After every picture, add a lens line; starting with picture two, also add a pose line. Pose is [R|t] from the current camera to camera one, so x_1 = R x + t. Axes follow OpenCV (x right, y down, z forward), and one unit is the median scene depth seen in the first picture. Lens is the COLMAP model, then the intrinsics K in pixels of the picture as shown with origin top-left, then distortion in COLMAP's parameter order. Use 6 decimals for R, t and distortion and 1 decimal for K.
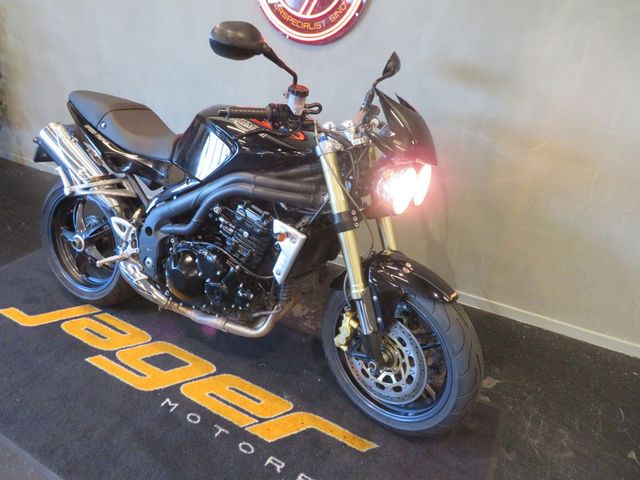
lens RADIAL K [[460.7, 0, 320.2], [0, 460.7, 238.4], [0, 0, 1]] dist [-0.022457, 0.016828]
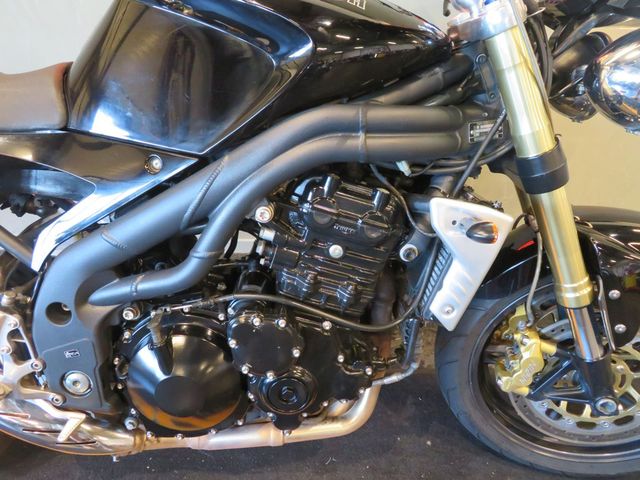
lens RADIAL K [[460.7, 0, 314.5], [0, 460.7, 241.5], [0, 0, 1]] dist [-0.022457, 0.016828]
pose [[0.875508, -0.283519, 0.391284, -0.326361], [0.248831, 0.958682, 0.137883, -0.077742], [-0.414210, -0.023354, 0.909882, 0.560986]]
